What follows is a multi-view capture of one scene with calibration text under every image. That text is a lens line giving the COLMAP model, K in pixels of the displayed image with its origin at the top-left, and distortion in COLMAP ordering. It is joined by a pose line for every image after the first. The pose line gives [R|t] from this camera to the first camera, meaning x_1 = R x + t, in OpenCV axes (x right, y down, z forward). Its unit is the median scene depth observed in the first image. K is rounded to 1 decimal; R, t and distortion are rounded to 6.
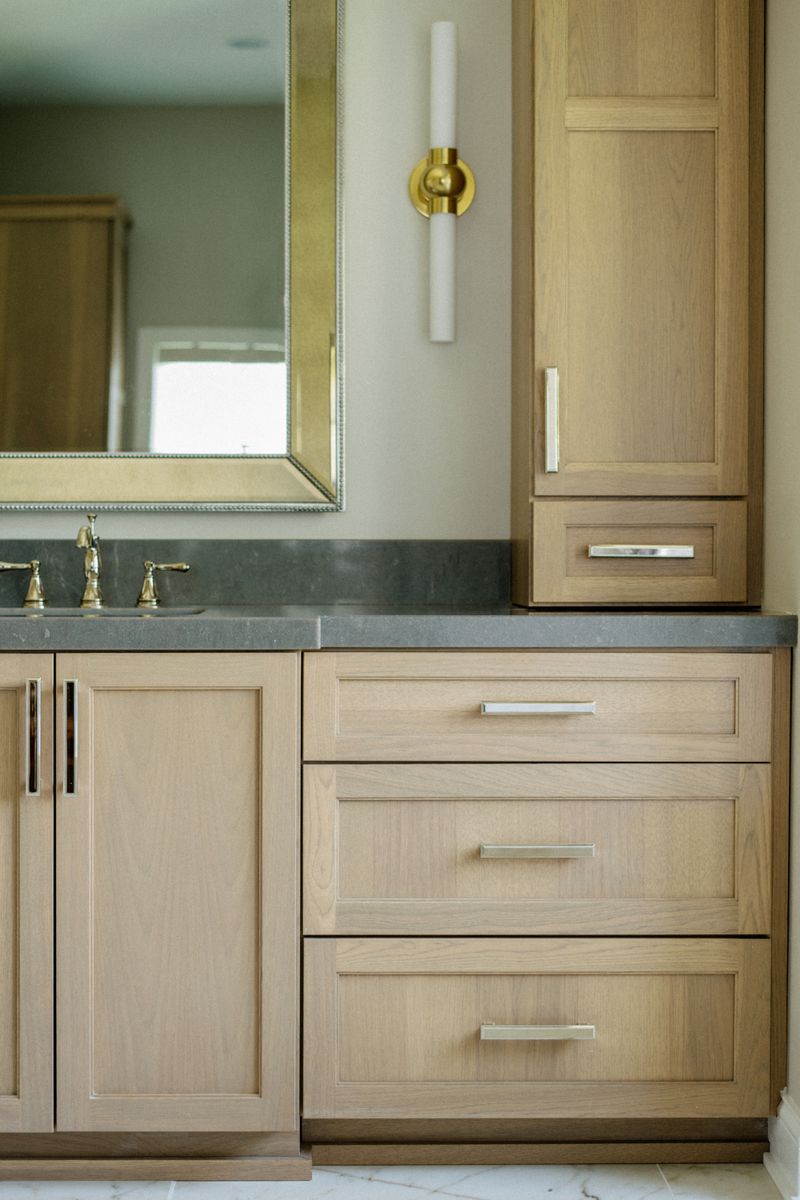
lens RADIAL K [[1788.3, 0, 398.1], [0, 1788.3, 581.6], [0, 0, 1]] dist [-0.017048, 0.051166]
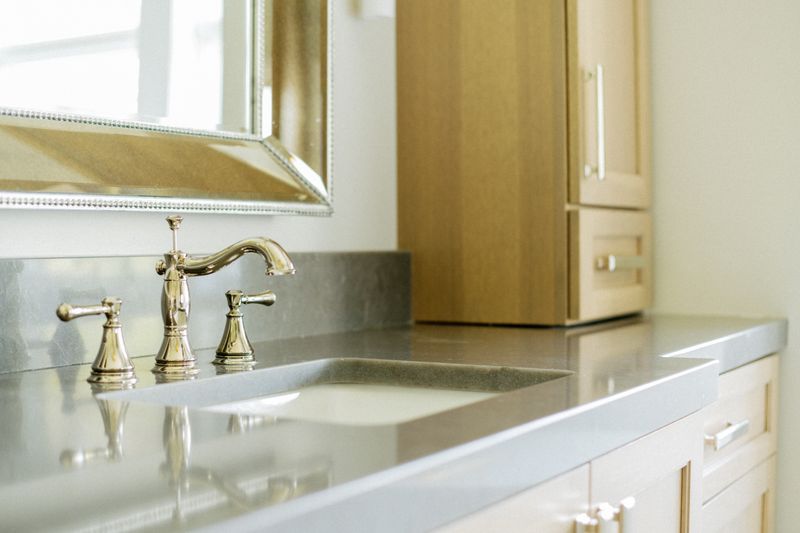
lens RADIAL K [[1192.2, 0, 420.8], [0, 1192.2, 264.9], [0, 0, 1]] dist [-0.017048, 0.051166]
pose [[0.494052, -0.018742, 0.869230, -0.465988], [0.013530, 0.999812, 0.013868, -0.025264], [-0.869327, 0.004909, 0.494213, 0.741840]]
